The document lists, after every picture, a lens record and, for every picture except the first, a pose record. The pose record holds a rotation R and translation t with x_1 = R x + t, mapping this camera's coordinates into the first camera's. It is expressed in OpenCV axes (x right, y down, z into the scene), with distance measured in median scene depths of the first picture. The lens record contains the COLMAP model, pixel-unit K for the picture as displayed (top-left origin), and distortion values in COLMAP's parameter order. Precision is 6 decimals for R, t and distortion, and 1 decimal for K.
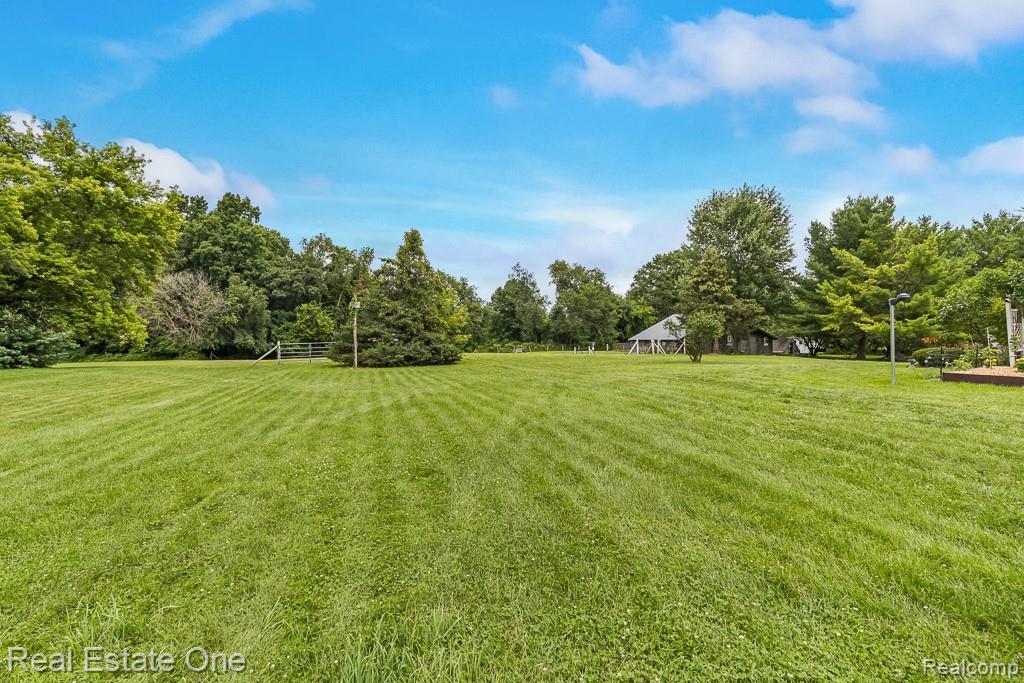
lens RADIAL K [[478.6, 0, 508.6], [0, 478.6, 337.4], [0, 0, 1]] dist [0.003414, 0.001462]
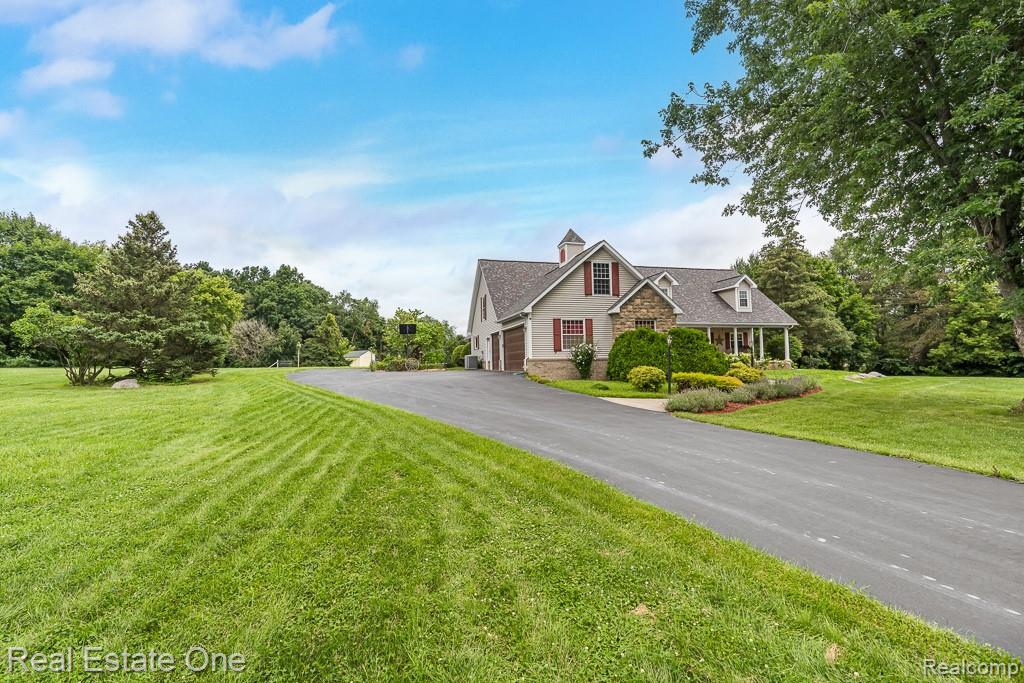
lens RADIAL K [[466.5, 0, 512.0], [0, 466.5, 341.5], [0, 0, 1]] dist [-0.000557, 0.004575]
pose [[0.994290, 0.007279, -0.106466, 0.071278], [-0.013242, 0.998376, -0.055406, 0.002300], [0.105890, 0.056499, 0.992771, -0.090845]]
